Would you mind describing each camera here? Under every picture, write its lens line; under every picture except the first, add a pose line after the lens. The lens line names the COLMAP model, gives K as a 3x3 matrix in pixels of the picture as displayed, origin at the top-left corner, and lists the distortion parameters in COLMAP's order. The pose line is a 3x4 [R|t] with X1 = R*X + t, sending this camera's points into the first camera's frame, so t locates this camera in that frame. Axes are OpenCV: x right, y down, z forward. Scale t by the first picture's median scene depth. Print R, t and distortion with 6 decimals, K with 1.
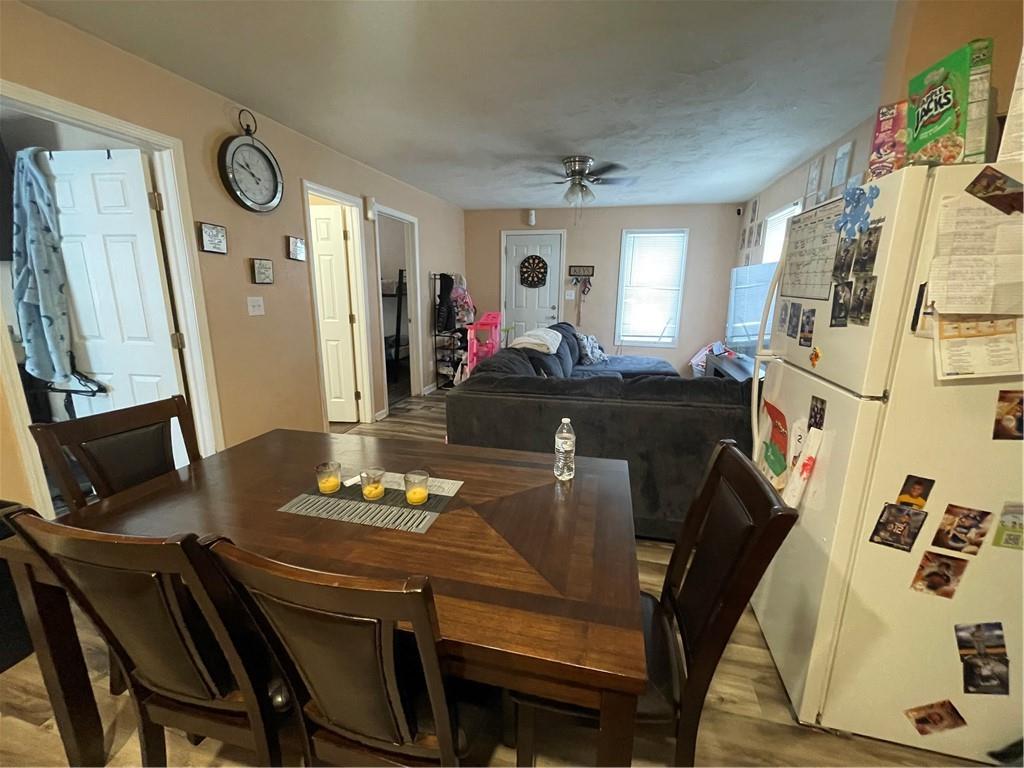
lens RADIAL K [[413.4, 0, 514.1], [0, 413.4, 382.1], [0, 0, 1]] dist [-0.000841, -0.000751]
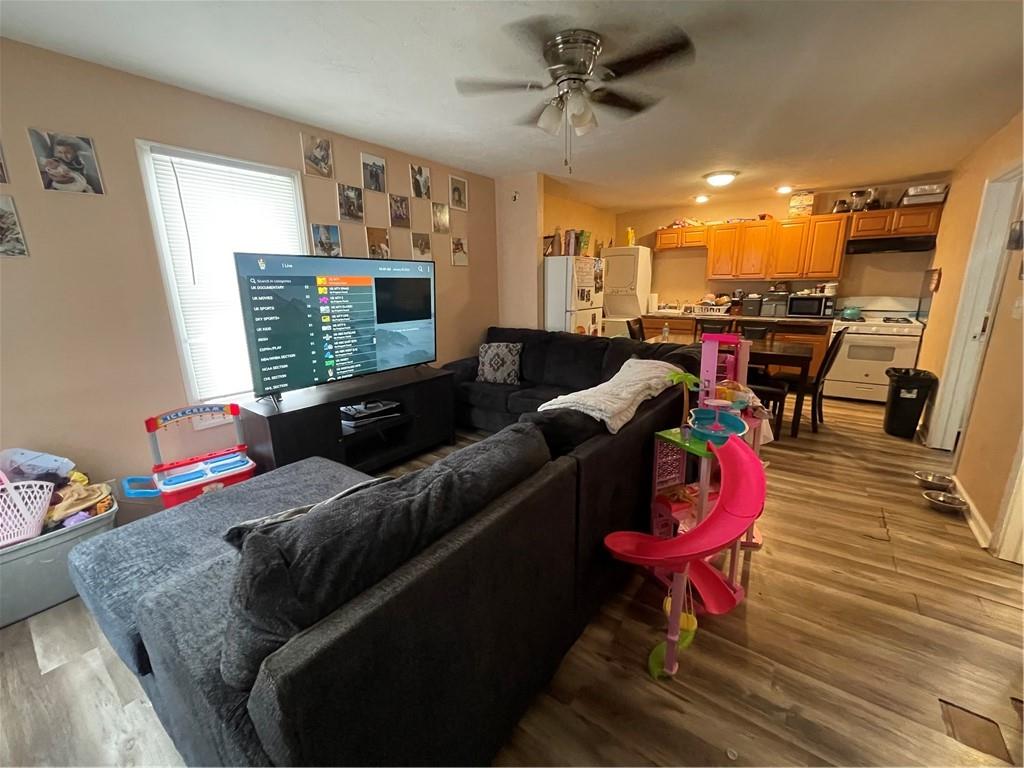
lens RADIAL K [[413.4, 0, 512.9], [0, 413.4, 384.5], [0, 0, 1]] dist [-0.000841, -0.000751]
pose [[-0.920210, -0.089503, 0.381055, -0.010902], [0.093109, 0.895511, 0.435190, -0.251145], [-0.380190, 0.435946, -0.815725, 1.077450]]
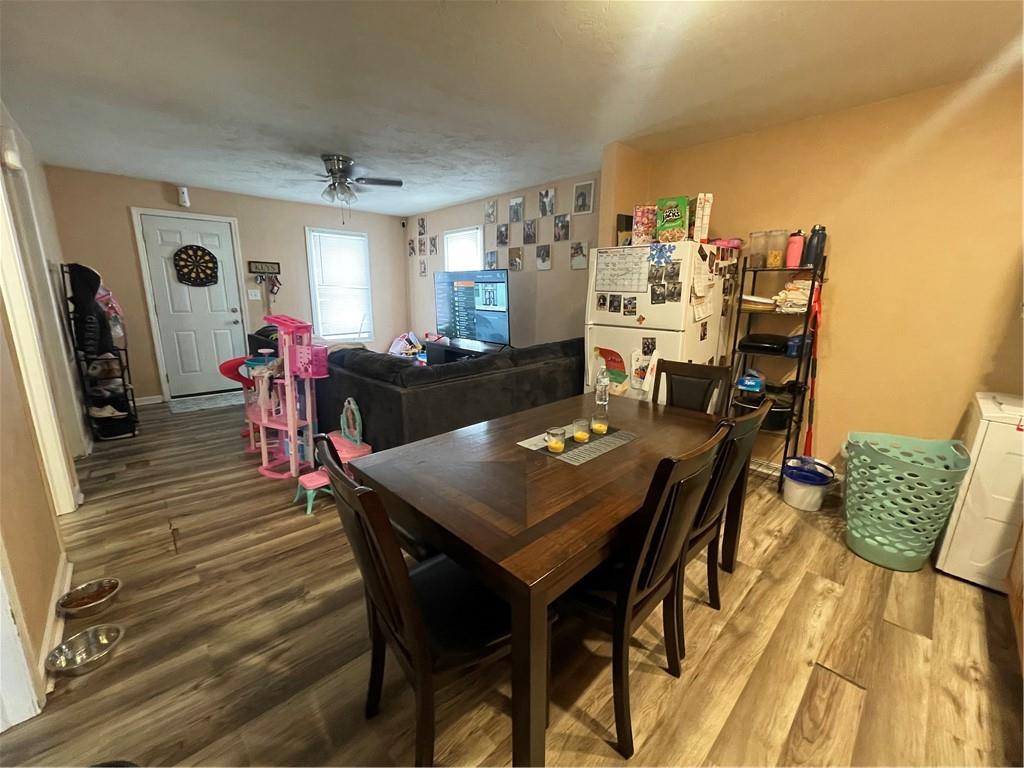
lens RADIAL K [[413.4, 0, 512.5], [0, 413.4, 380.8], [0, 0, 1]] dist [-0.000841, -0.000751]
pose [[0.541666, -0.183507, 0.820319, -0.351282], [0.185254, 0.977947, 0.096444, -0.019622], [-0.819926, 0.099727, 0.563715, 0.093093]]
